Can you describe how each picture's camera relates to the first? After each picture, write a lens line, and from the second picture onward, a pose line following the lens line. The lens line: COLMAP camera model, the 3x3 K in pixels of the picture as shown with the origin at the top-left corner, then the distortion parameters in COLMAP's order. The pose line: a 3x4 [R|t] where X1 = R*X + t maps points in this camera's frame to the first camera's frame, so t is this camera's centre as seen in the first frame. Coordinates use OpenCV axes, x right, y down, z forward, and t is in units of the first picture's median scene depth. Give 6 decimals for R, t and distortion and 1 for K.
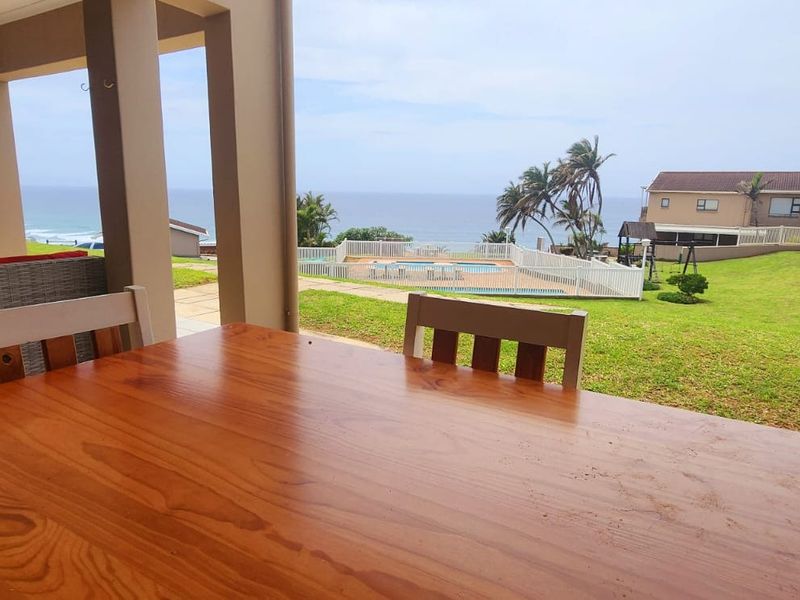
lens RADIAL K [[532.5, 0, 412.2], [0, 532.5, 296.6], [0, 0, 1]] dist [-0.004817, -0.002397]
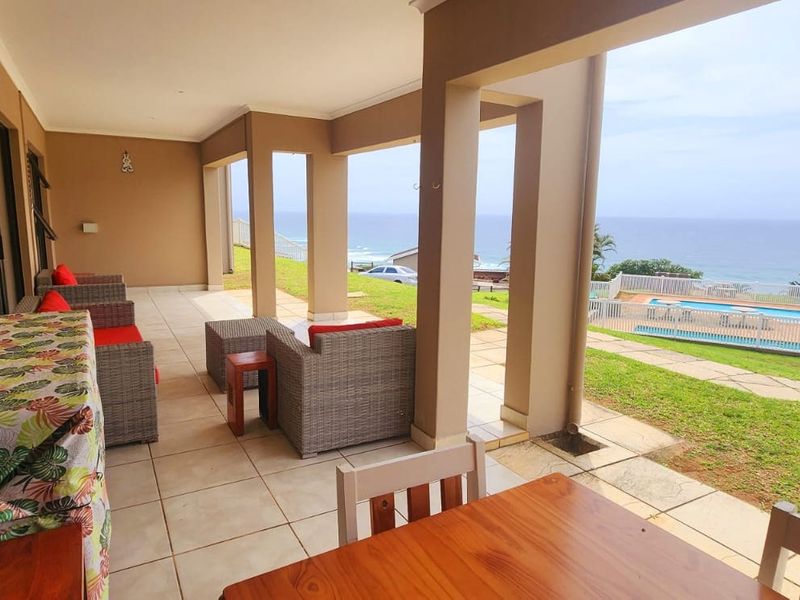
lens RADIAL K [[540.6, 0, 399.2], [0, 540.6, 291.0], [0, 0, 1]] dist [-0.000274, 0.004122]
pose [[0.872893, 0.063834, -0.483717, -0.005113], [-0.091556, 0.995223, -0.033883, -0.010327], [0.479244, 0.073864, 0.874568, -0.003341]]
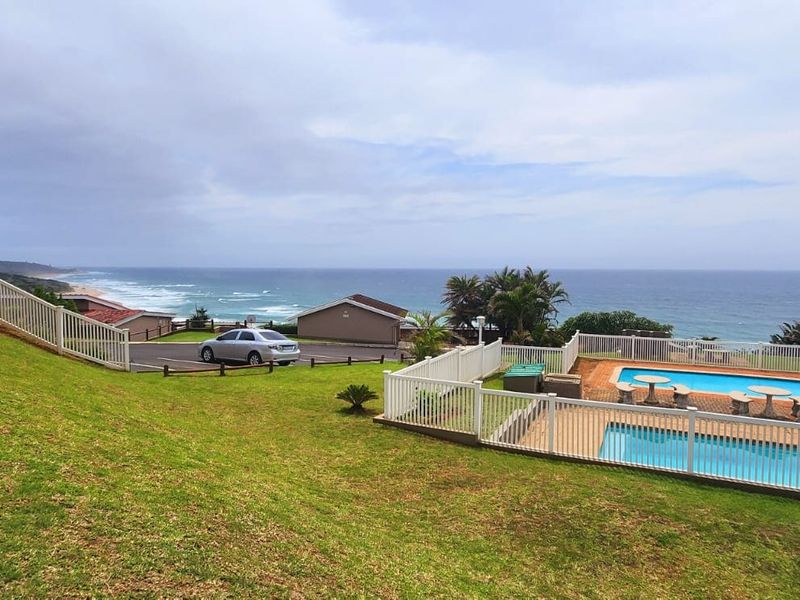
lens RADIAL K [[497.9, 0, 400.0], [0, 497.9, 300.0], [0, 0, 1]] dist [0.043171, 0.001107]
pose [[0.896158, 0.013764, -0.443521, -0.048190], [-0.073365, 0.990359, -0.117503, -0.061600], [0.437628, 0.137840, 0.888528, 0.347928]]
